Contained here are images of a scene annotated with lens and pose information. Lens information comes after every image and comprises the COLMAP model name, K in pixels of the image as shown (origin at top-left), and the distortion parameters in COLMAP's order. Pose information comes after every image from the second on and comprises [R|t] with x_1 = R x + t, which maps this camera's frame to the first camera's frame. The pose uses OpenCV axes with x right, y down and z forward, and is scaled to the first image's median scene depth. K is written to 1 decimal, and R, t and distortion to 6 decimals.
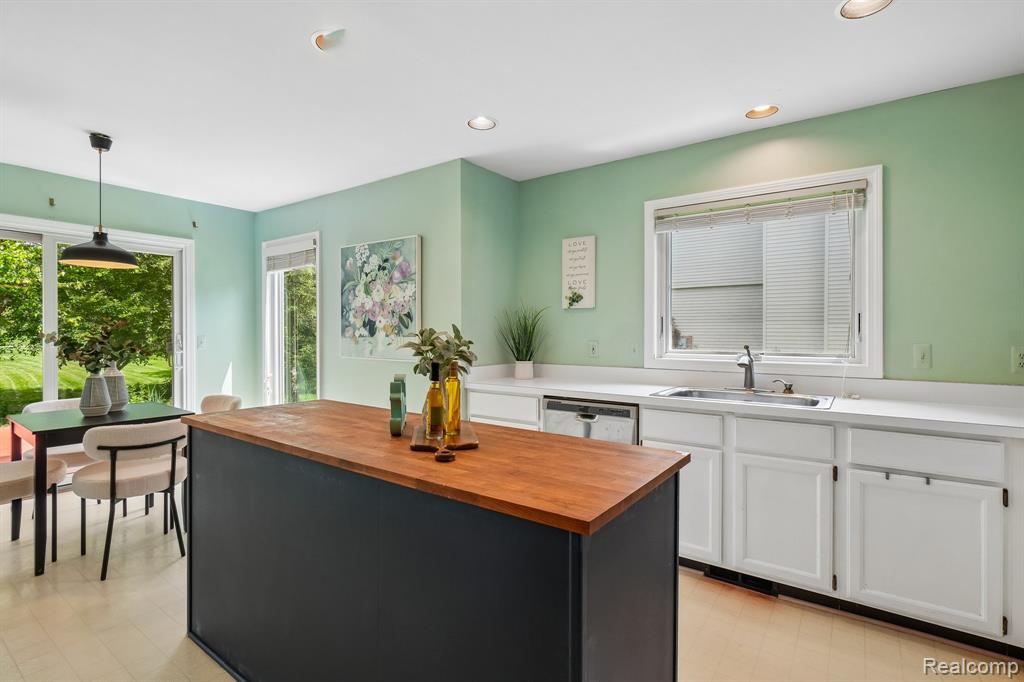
lens RADIAL K [[472.5, 0, 517.7], [0, 472.5, 335.3], [0, 0, 1]] dist [-0.016881, 0.000716]
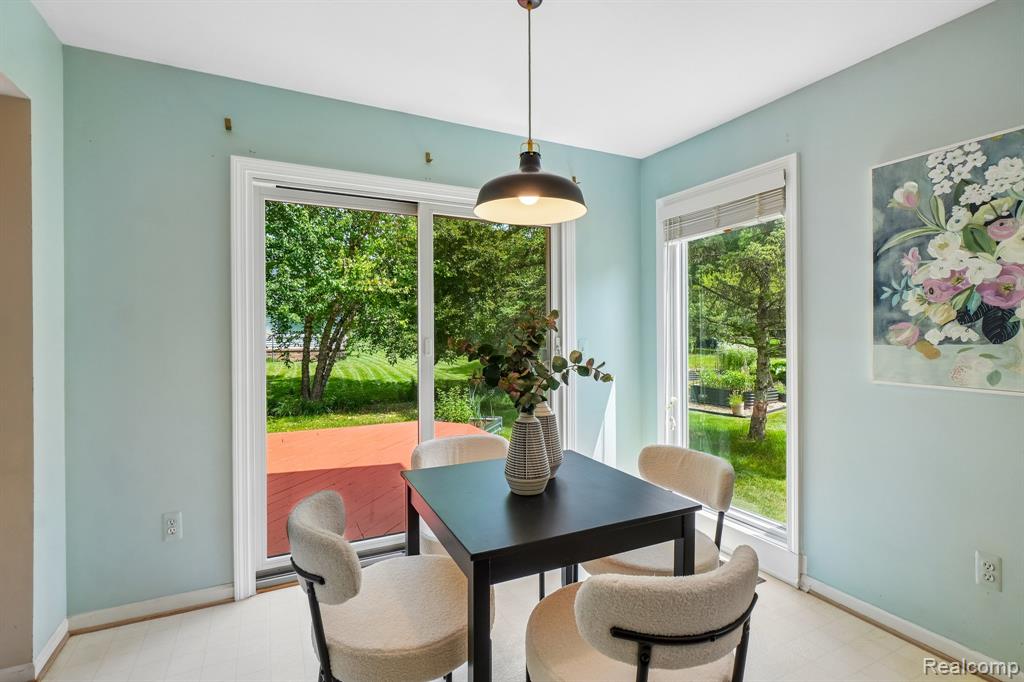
lens RADIAL K [[472.5, 0, 517.7], [0, 472.5, 335.3], [0, 0, 1]] dist [-0.016881, 0.000716]
pose [[0.881214, -0.002485, -0.472711, -0.483132], [0.002994, 0.999995, 0.000324, -0.005920], [0.472708, -0.001701, 0.881217, 0.378011]]
